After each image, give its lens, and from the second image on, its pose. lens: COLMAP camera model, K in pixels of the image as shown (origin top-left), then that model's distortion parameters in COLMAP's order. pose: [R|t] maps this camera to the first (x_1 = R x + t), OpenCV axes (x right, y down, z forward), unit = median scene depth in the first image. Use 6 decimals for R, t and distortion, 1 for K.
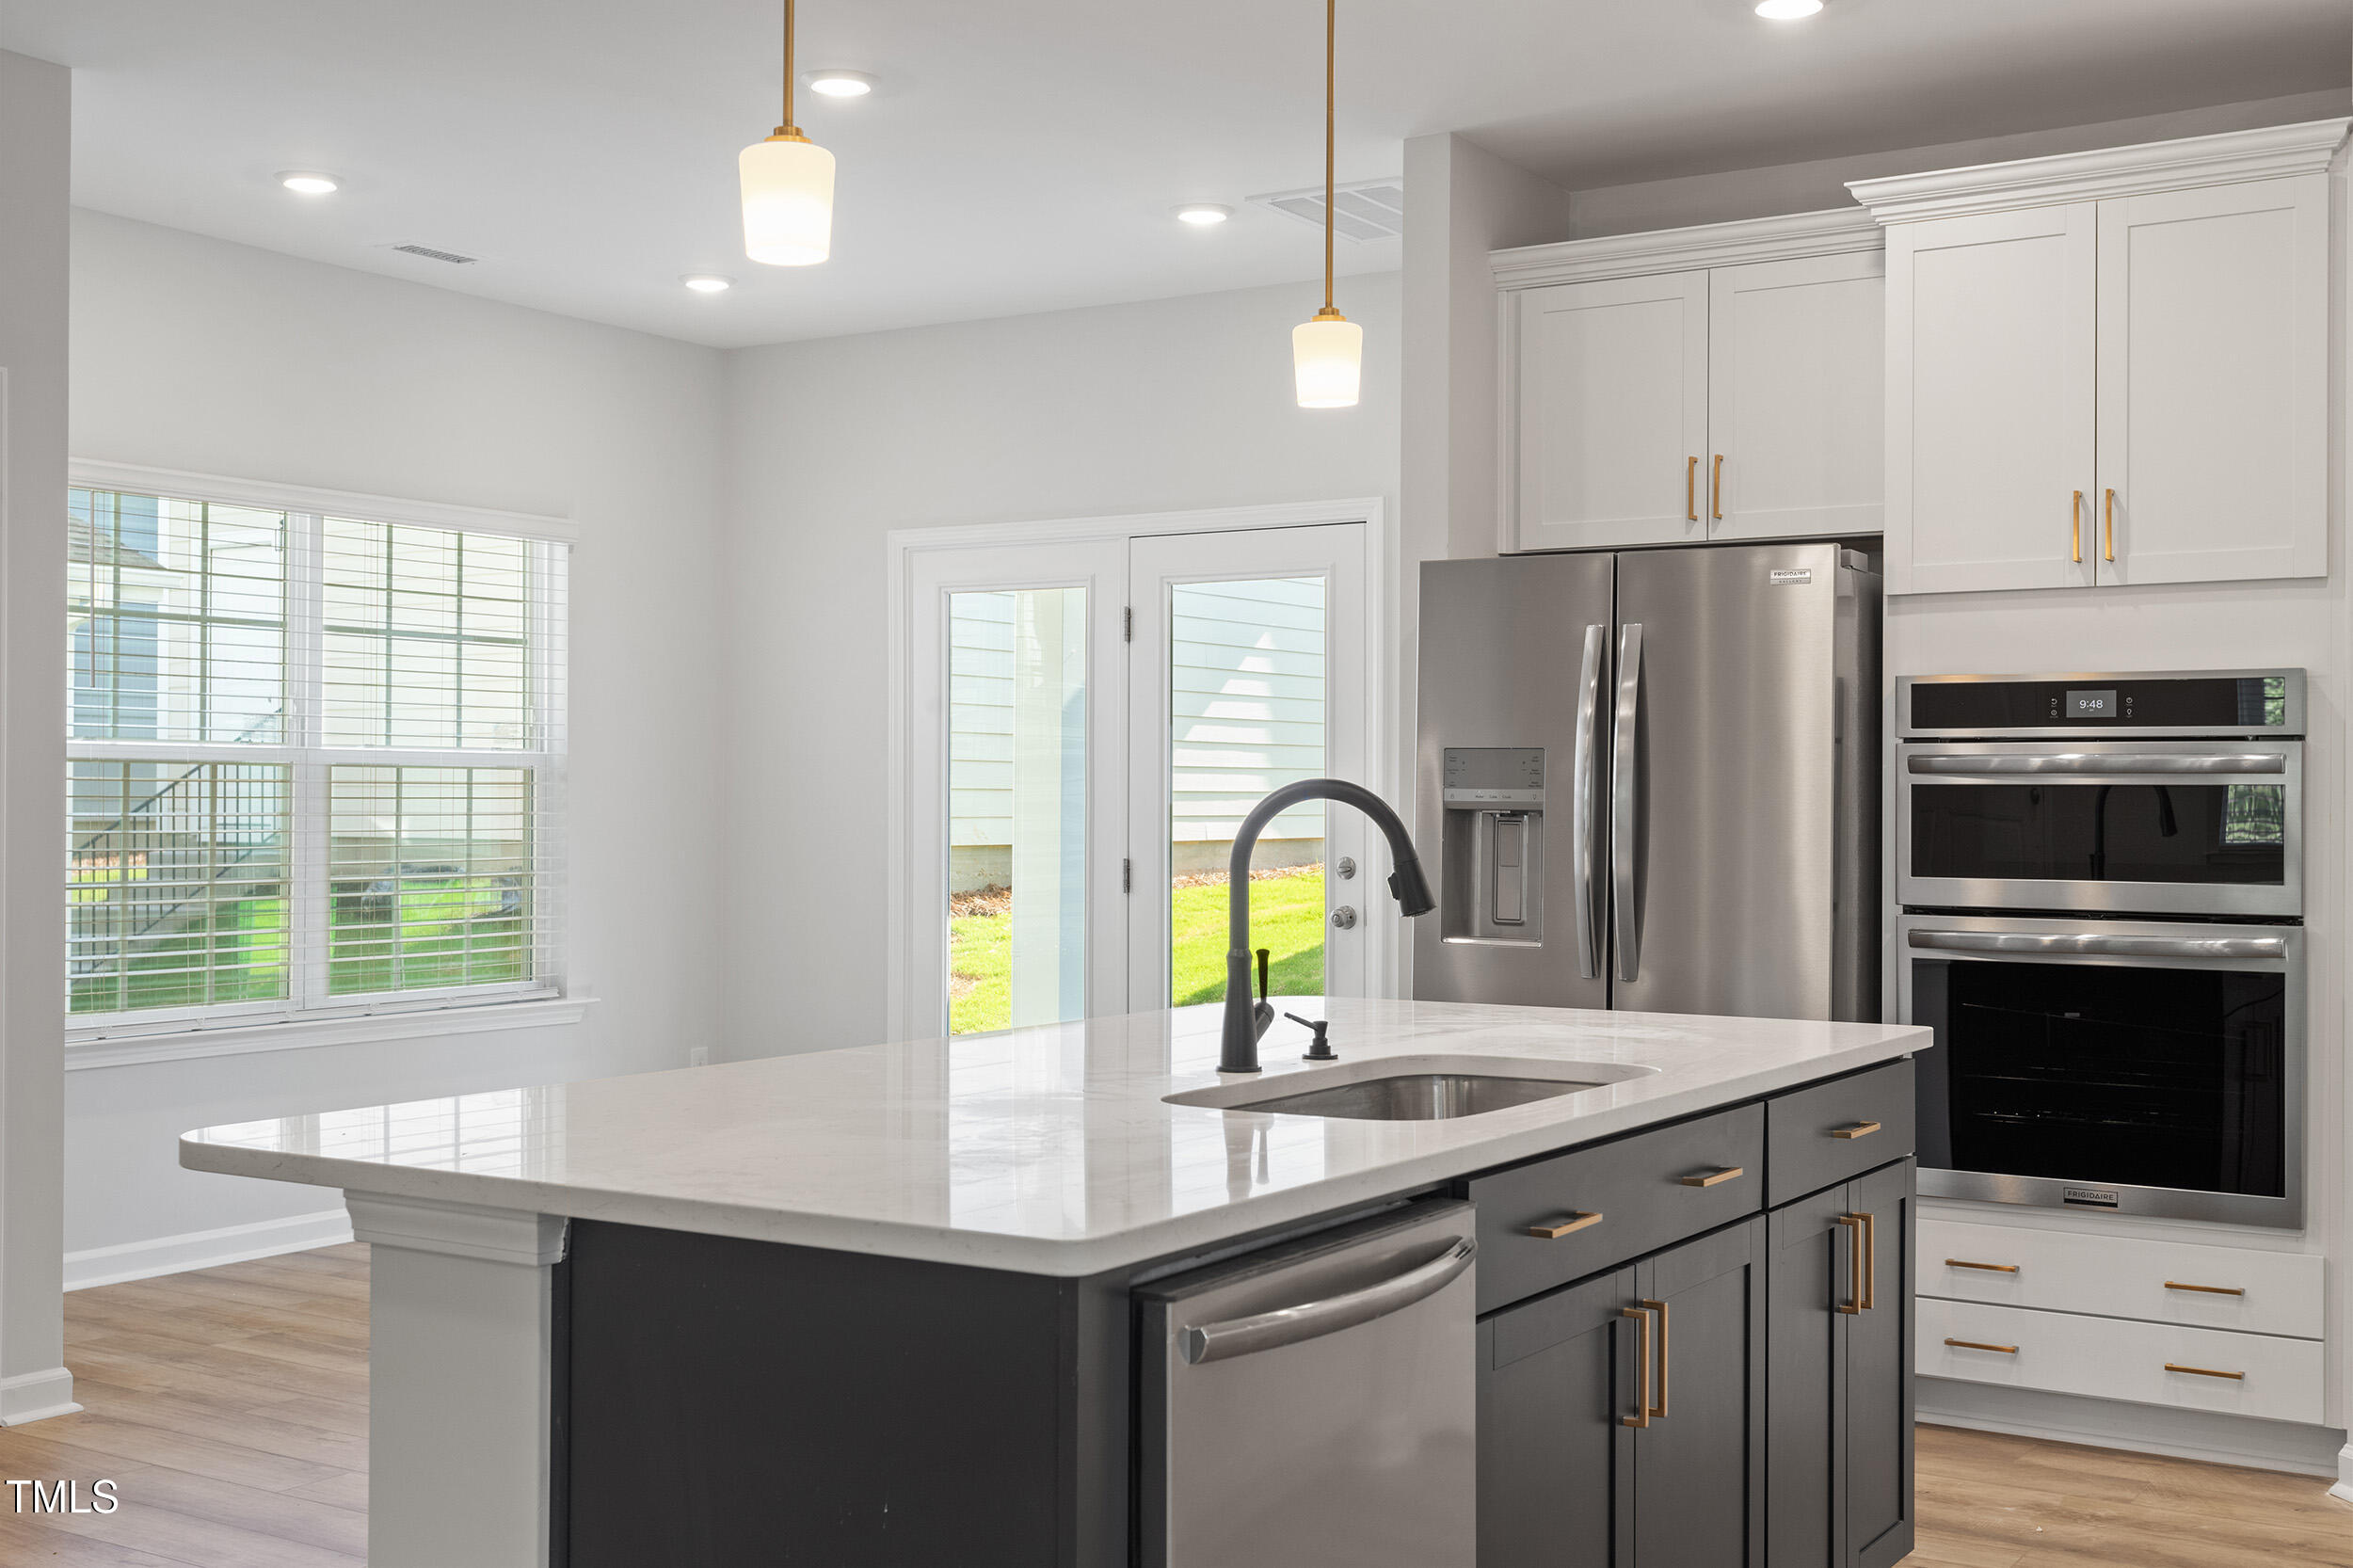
lens RADIAL K [[2594.9, 0, 1176.5], [0, 2594.9, 784.0], [0, 0, 1]] dist [0.009212, 0.008936]
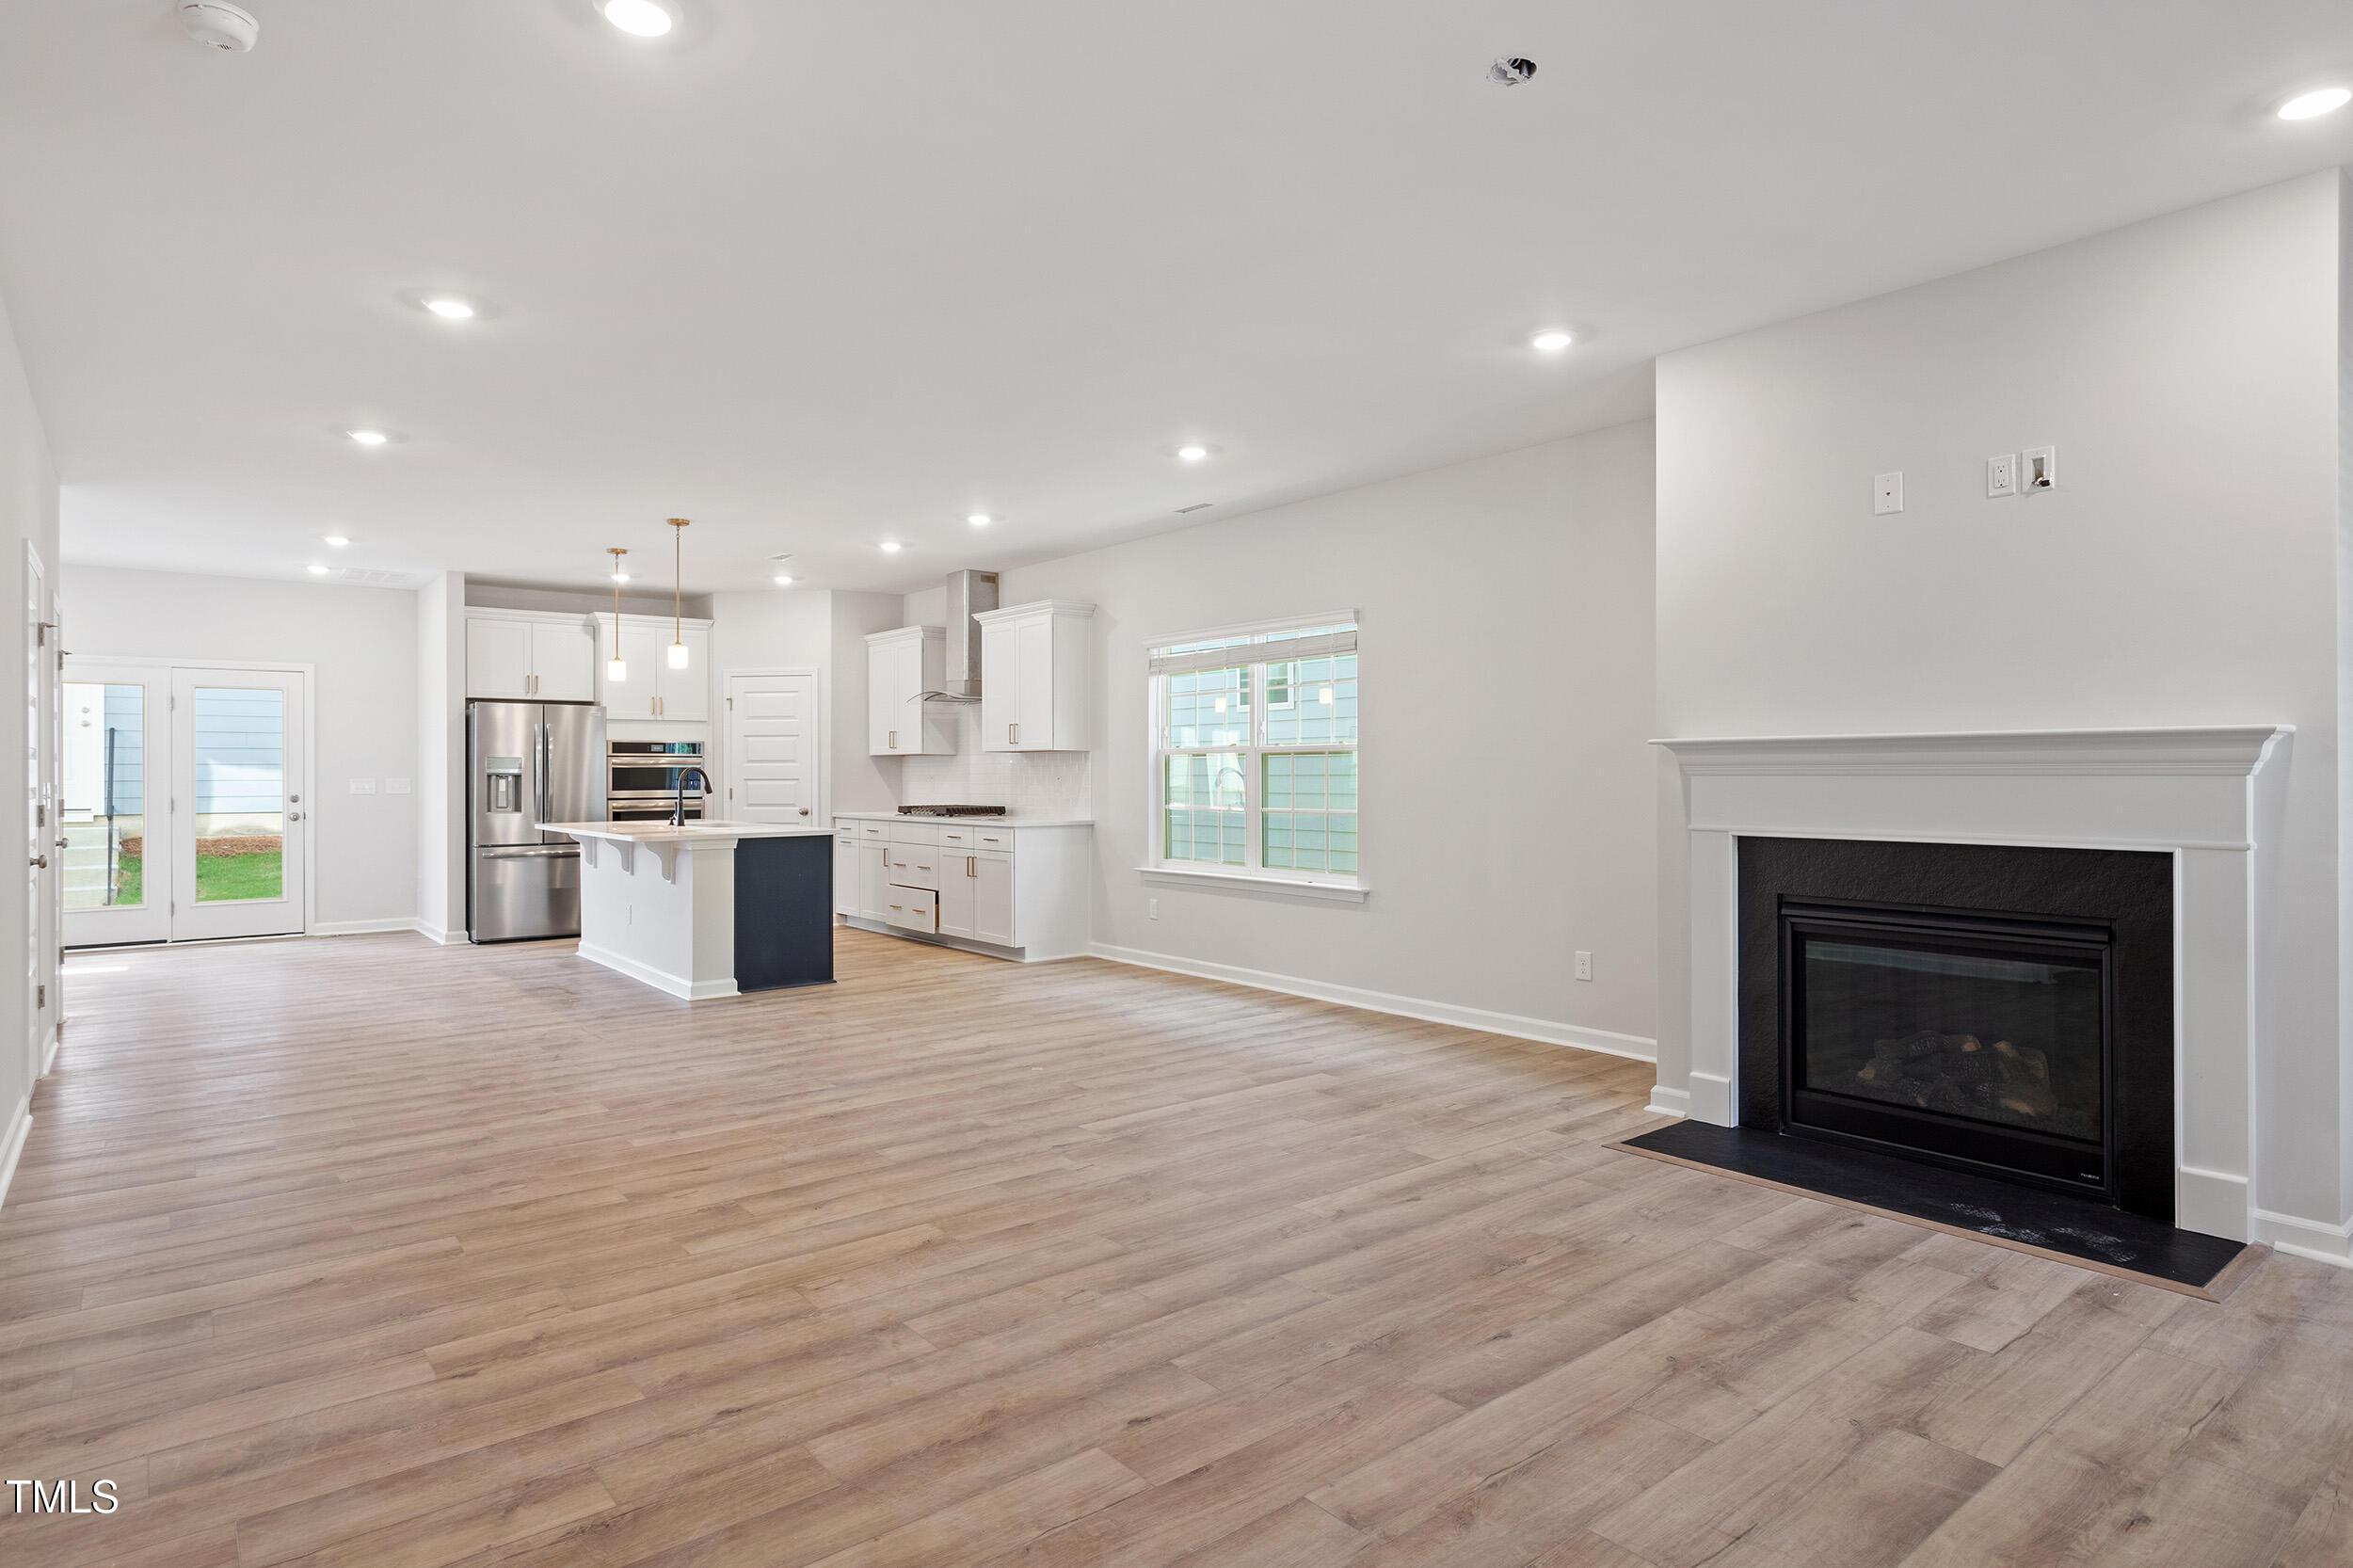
lens RADIAL K [[1285.0, 0, 1175.7], [0, 1285.0, 763.9], [0, 0, 1]] dist [0.001012, 0.000424]
pose [[0.314593, 0.000968, 0.949226, -1.342057], [0.000458, 0.999999, -0.001172, -0.002379], [-0.949226, 0.000803, 0.314593, -0.439216]]
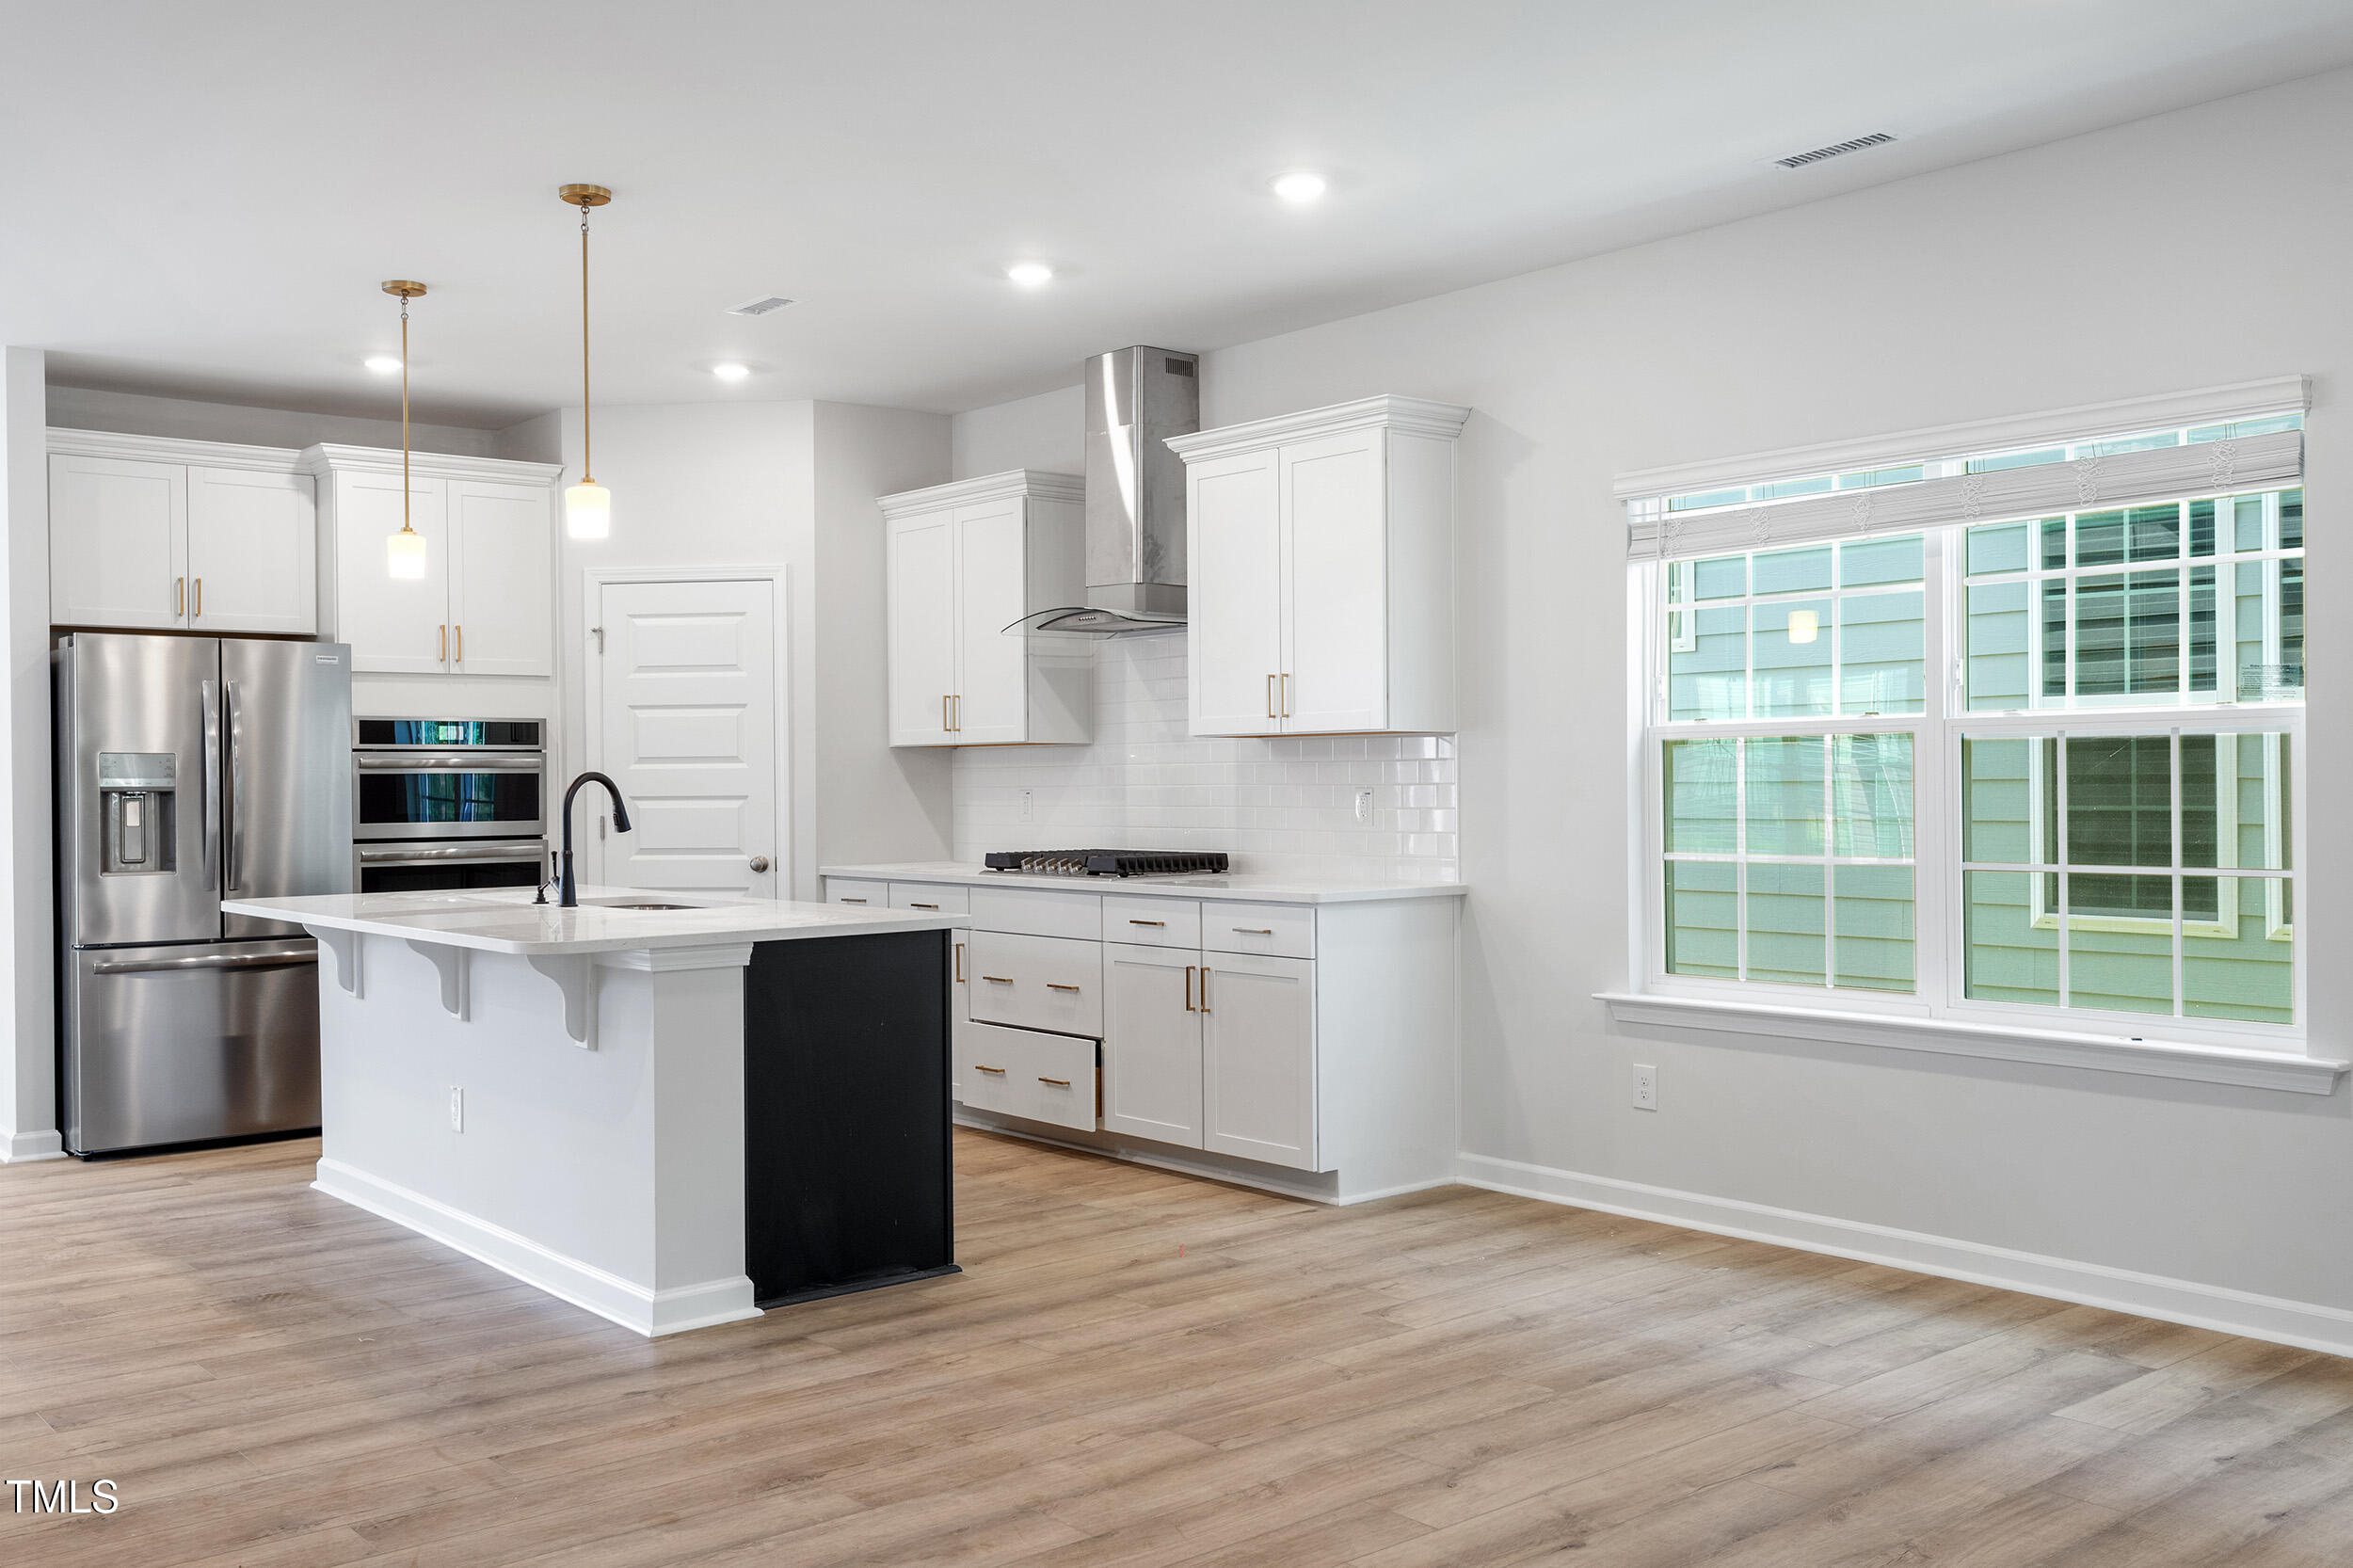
lens RADIAL K [[2076.5, 0, 1176.5], [0, 2076.5, 784.0], [0, 0, 1]] dist [0.004142, -0.007022]
pose [[0.291917, -0.009846, 0.956393, -1.001643], [0.005737, 0.999947, 0.008543, -0.002100], [-0.956427, 0.002993, 0.291958, 0.005356]]
